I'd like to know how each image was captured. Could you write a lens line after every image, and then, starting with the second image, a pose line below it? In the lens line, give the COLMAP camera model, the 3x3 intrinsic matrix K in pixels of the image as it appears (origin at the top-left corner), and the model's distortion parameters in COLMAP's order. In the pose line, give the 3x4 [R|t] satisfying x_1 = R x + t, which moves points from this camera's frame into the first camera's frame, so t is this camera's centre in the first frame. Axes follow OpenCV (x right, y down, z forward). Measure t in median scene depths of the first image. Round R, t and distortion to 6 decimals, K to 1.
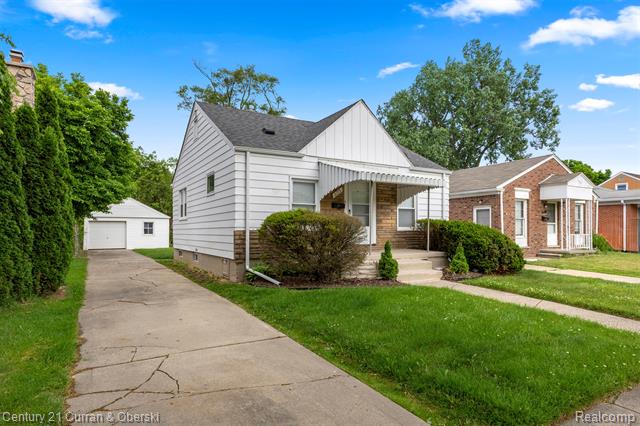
lens RADIAL K [[381.8, 0, 320.0], [0, 381.8, 213.0], [0, 0, 1]] dist [0.002889, -0.000013]
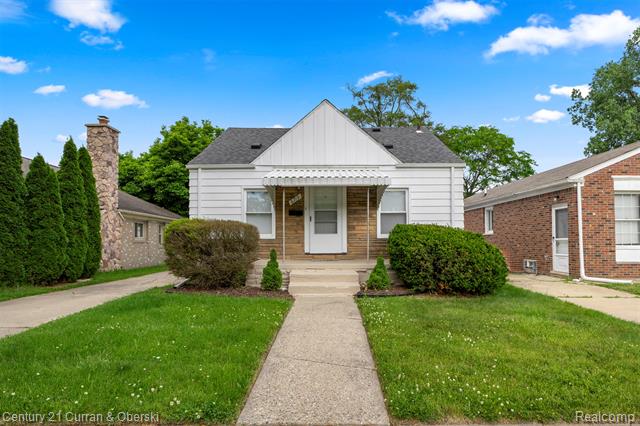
lens RADIAL K [[381.8, 0, 320.0], [0, 381.8, 213.0], [0, 0, 1]] dist [0.002889, -0.000013]
pose [[0.860575, -0.044526, -0.507373, 0.543771], [0.028126, 0.998806, -0.039948, 0.019625], [0.508546, 0.020108, 0.860800, 0.178195]]
